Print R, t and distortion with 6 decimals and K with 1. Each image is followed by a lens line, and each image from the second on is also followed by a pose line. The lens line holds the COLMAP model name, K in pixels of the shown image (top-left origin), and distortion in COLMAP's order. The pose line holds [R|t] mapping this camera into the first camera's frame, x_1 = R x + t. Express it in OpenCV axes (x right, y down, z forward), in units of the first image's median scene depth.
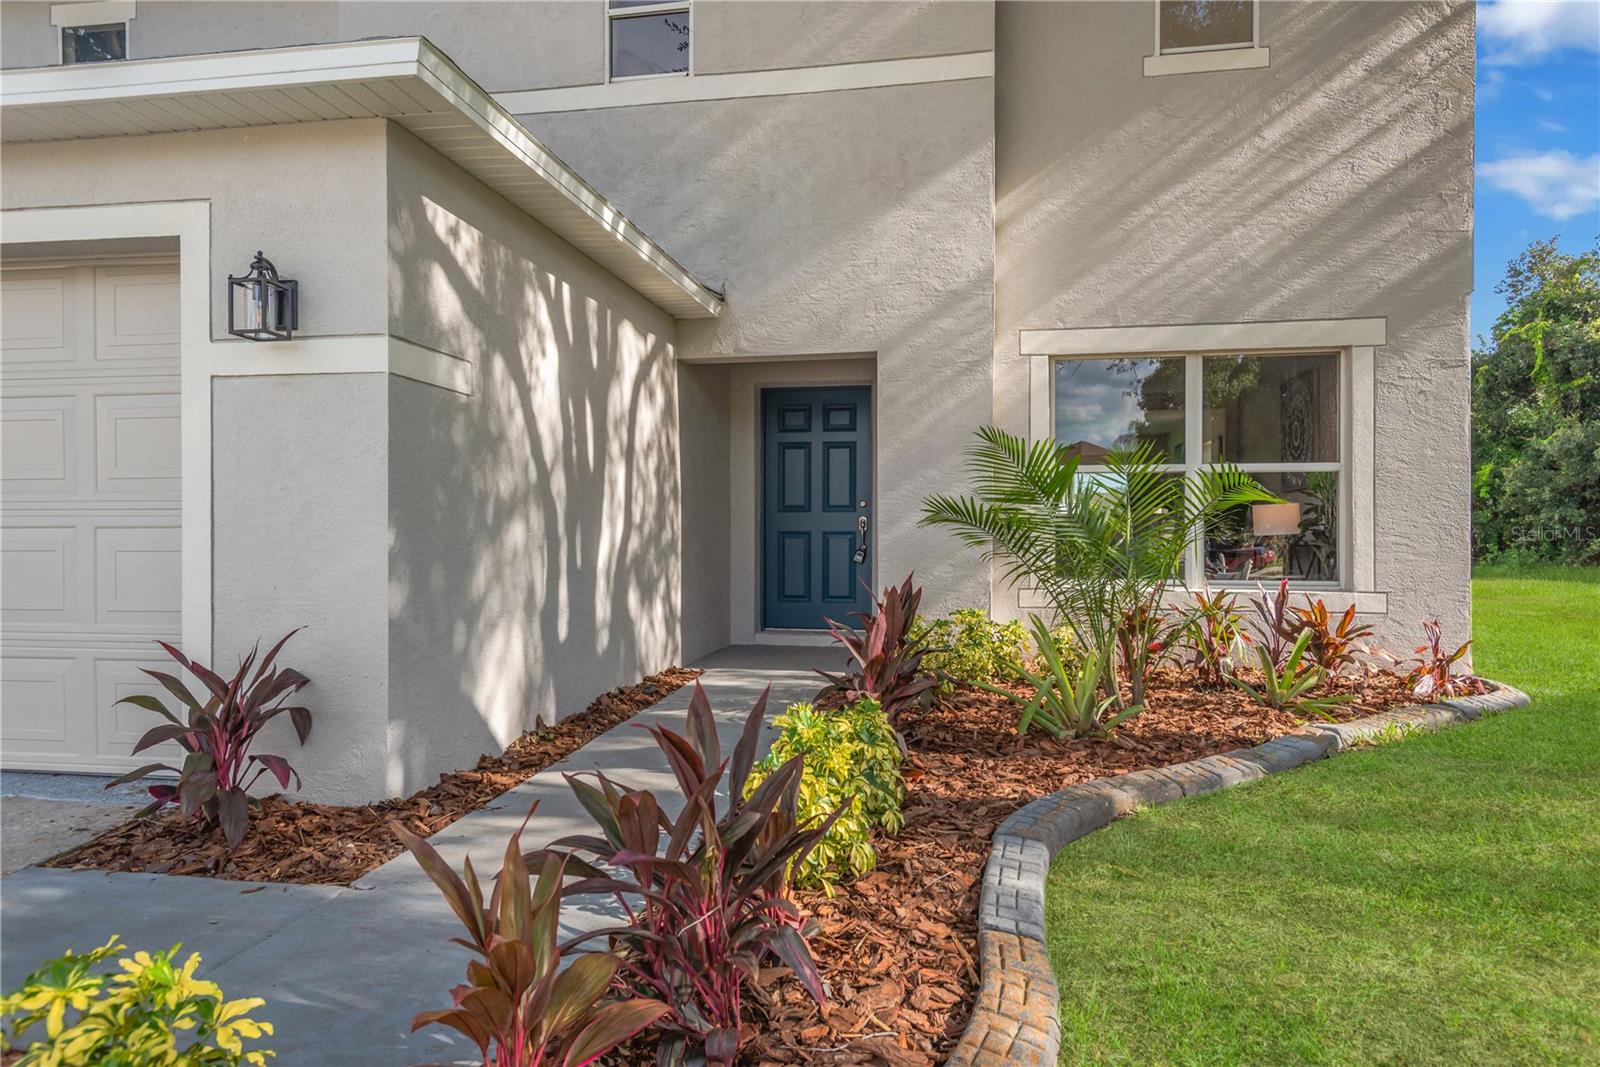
lens RADIAL K [[1030.9, 0, 797.6], [0, 1030.9, 535.4], [0, 0, 1]] dist [0.025203, 0.002586]
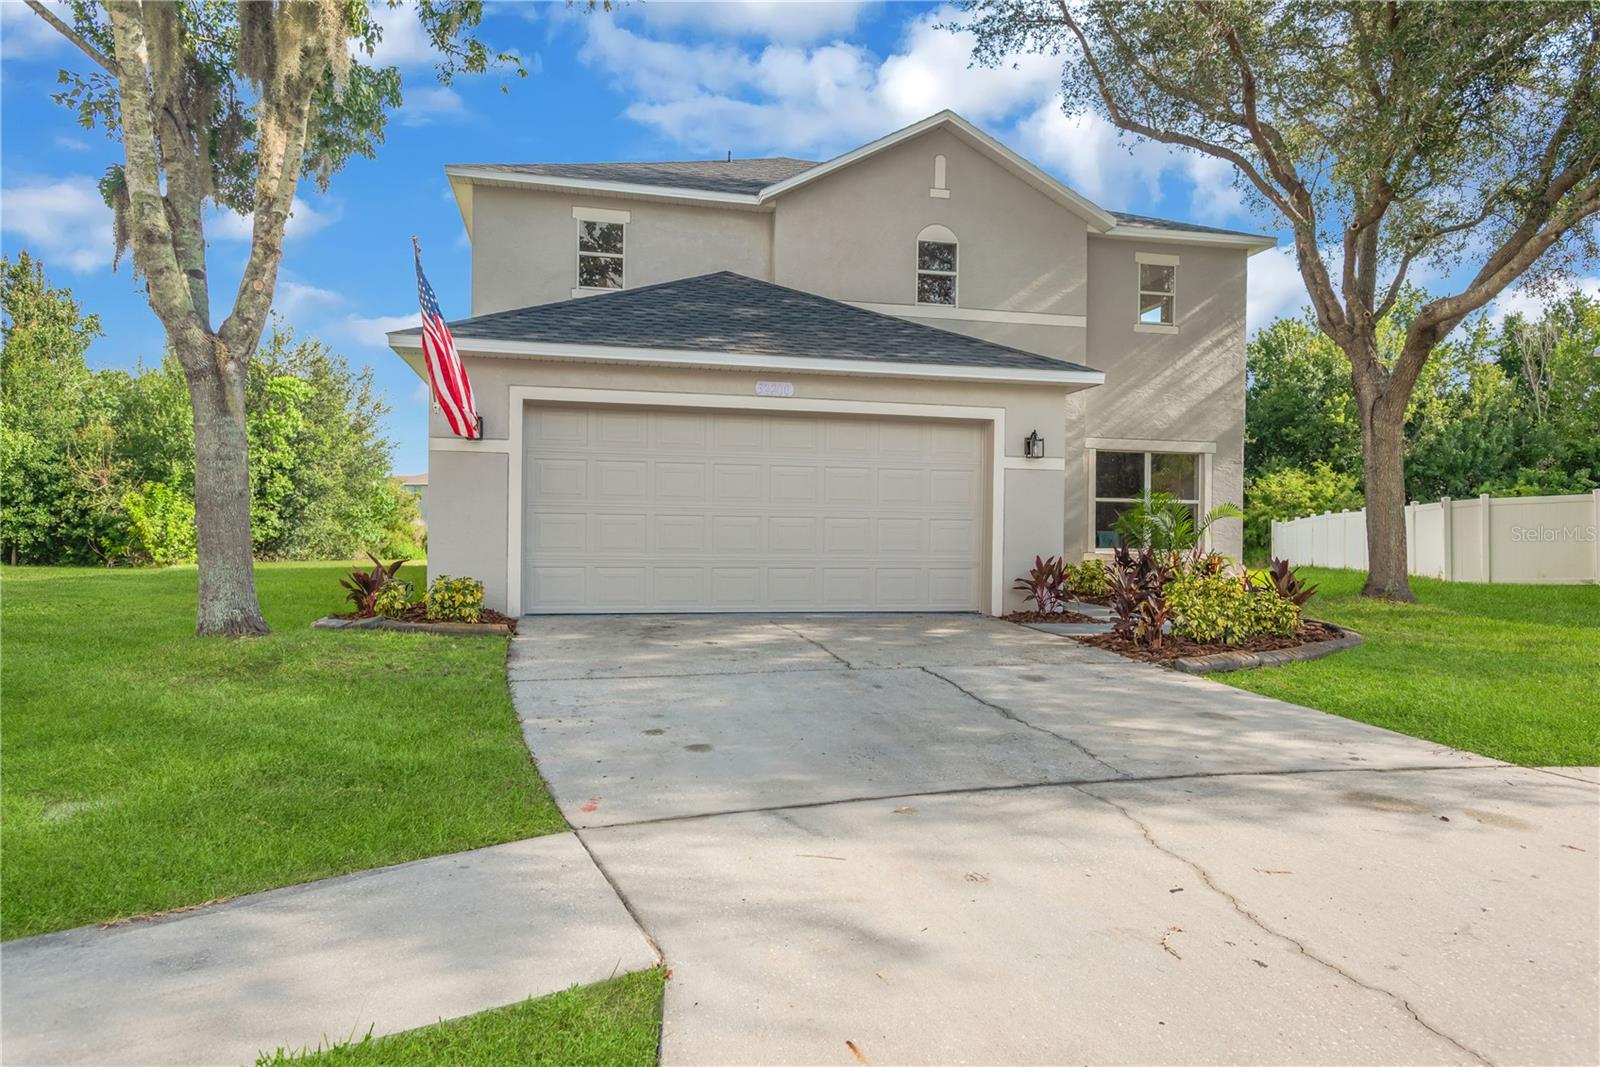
lens RADIAL K [[1030.9, 0, 797.2], [0, 1030.9, 532.6], [0, 0, 1]] dist [0.025203, 0.002586]
pose [[0.911778, 0.012277, 0.410501, -1.253849], [-0.010075, 0.999921, -0.007527, 0.030359], [-0.410561, 0.002727, 0.911829, -0.772044]]
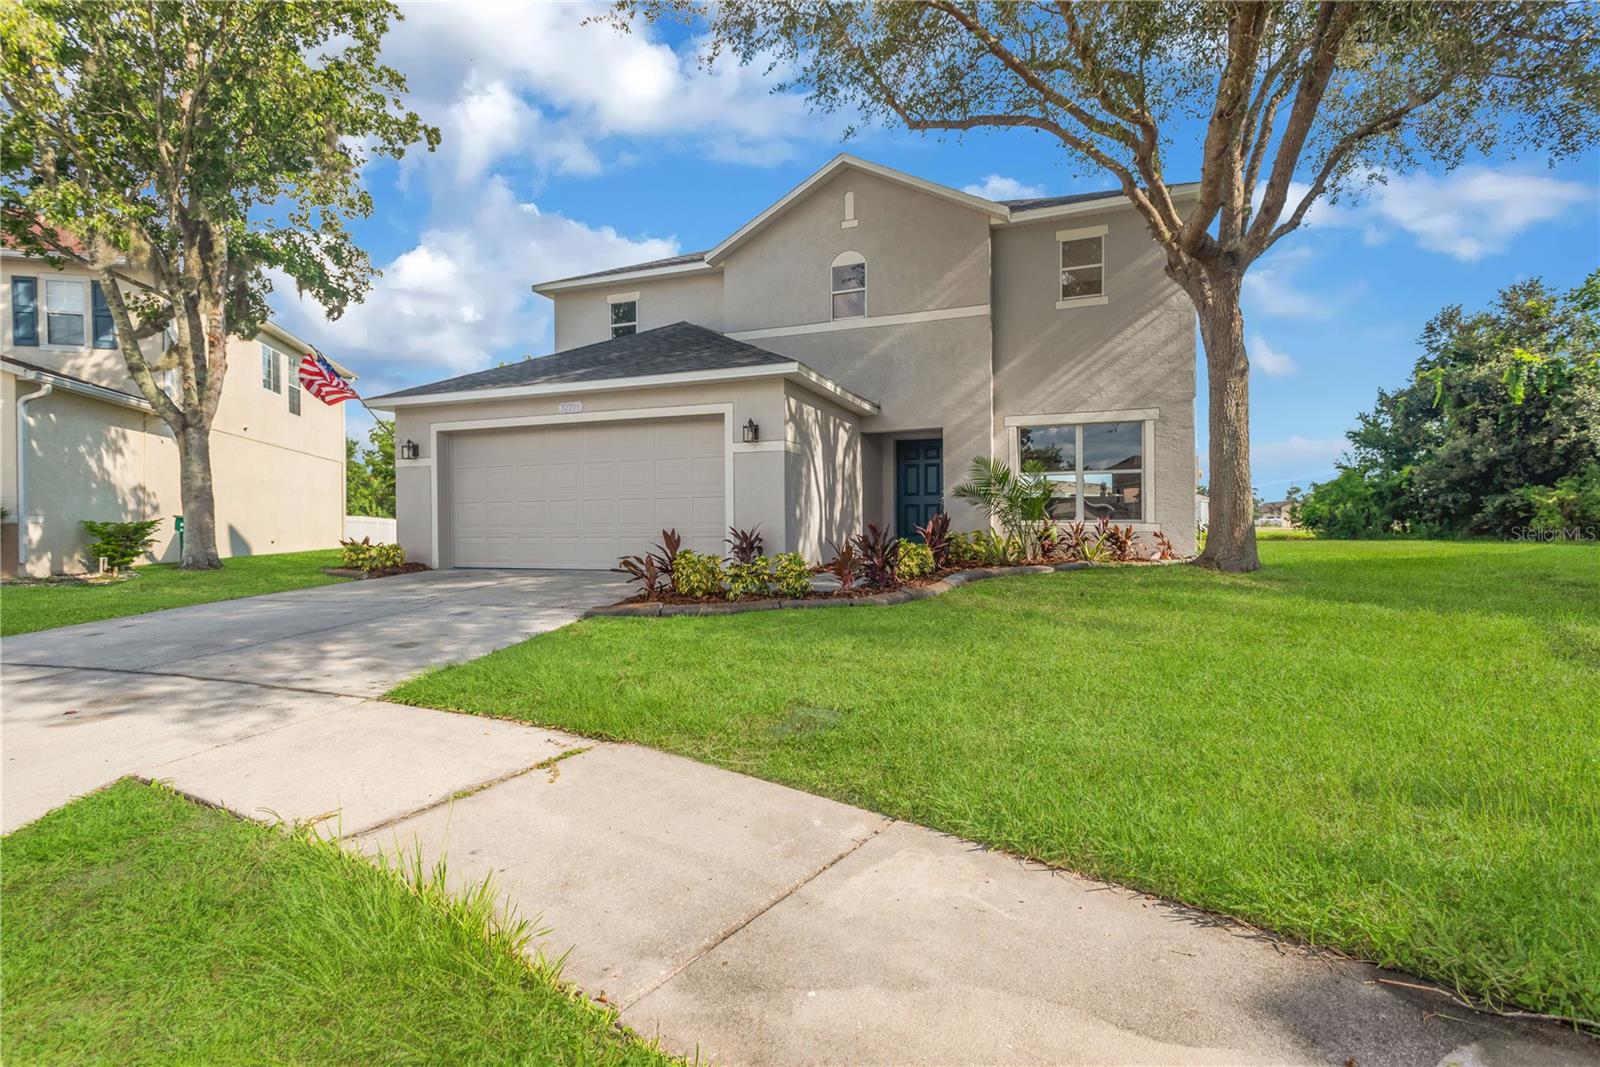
lens RADIAL K [[752.8, 0, 795.1], [0, 752.8, 534.1], [0, 0, 1]] dist [0.014808, -0.005301]
pose [[0.983604, -0.004839, -0.180274, 0.052547], [0.006630, 0.999934, 0.009336, 0.053940], [0.180217, -0.010378, 0.983572, -0.800346]]
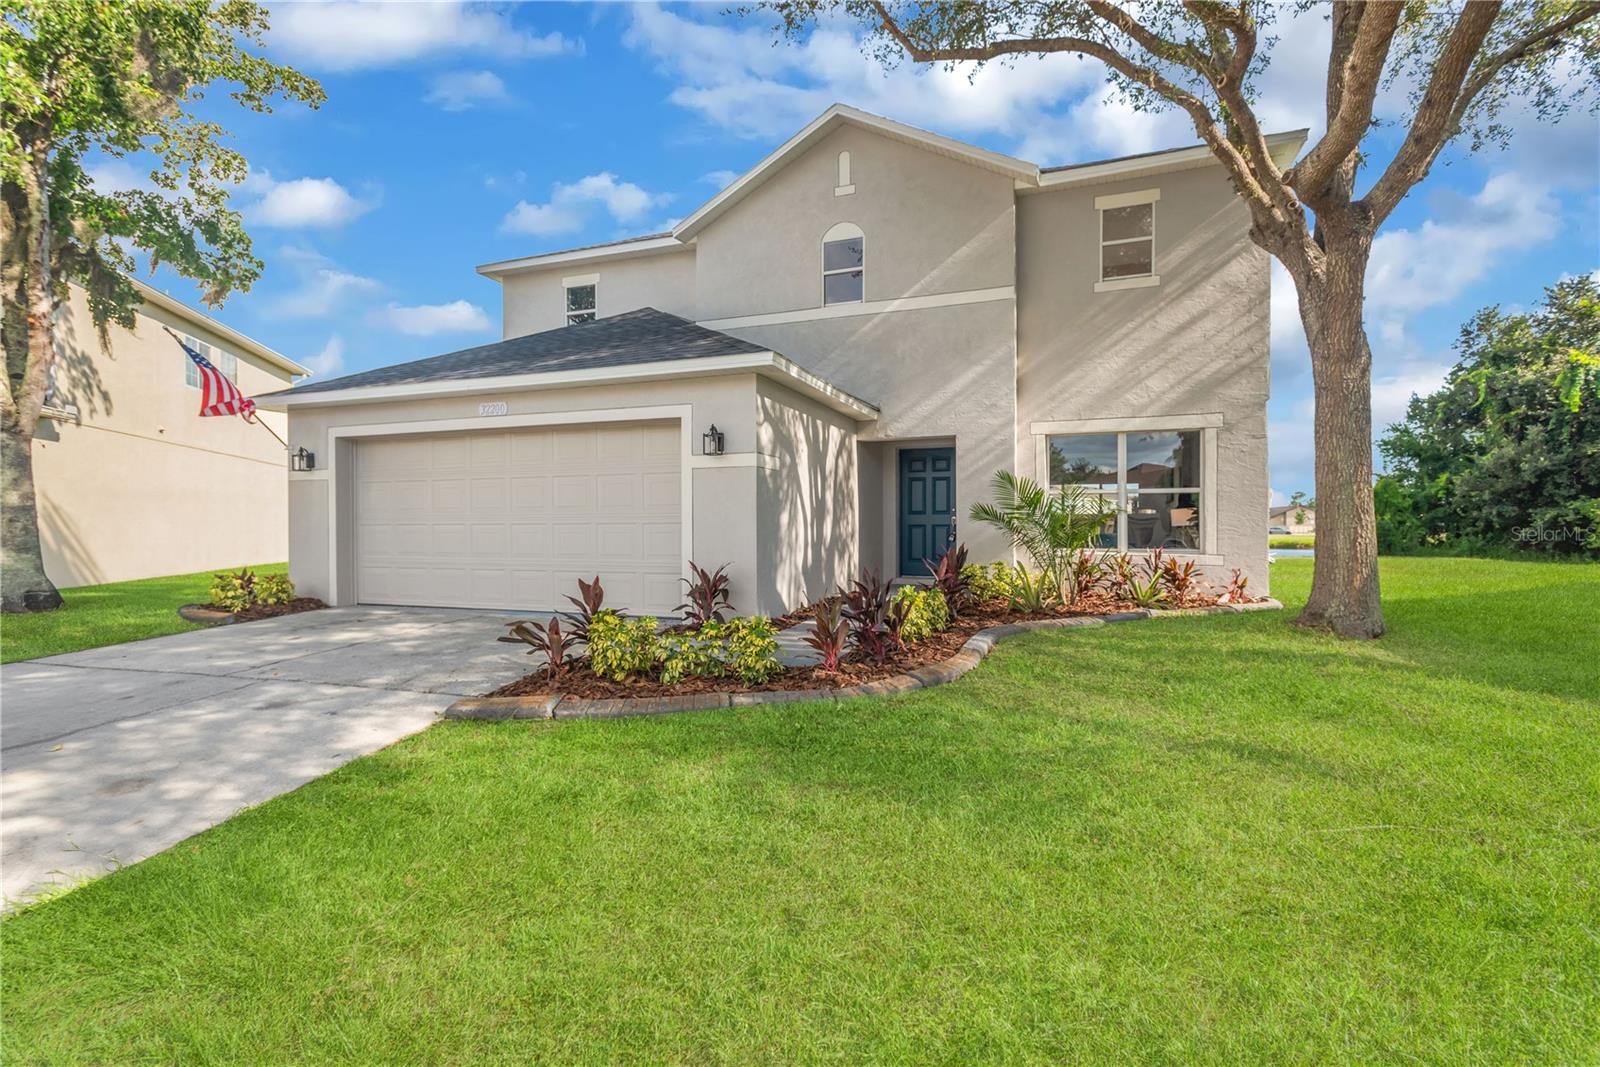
lens RADIAL K [[752.8, 0, 799.0], [0, 752.8, 535.1], [0, 0, 1]] dist [0.014808, -0.005301]
pose [[0.984332, -0.000763, -0.176325, 0.034062], [0.002274, 0.999962, 0.008367, 0.004066], [0.176312, -0.008637, 0.984296, -0.494887]]
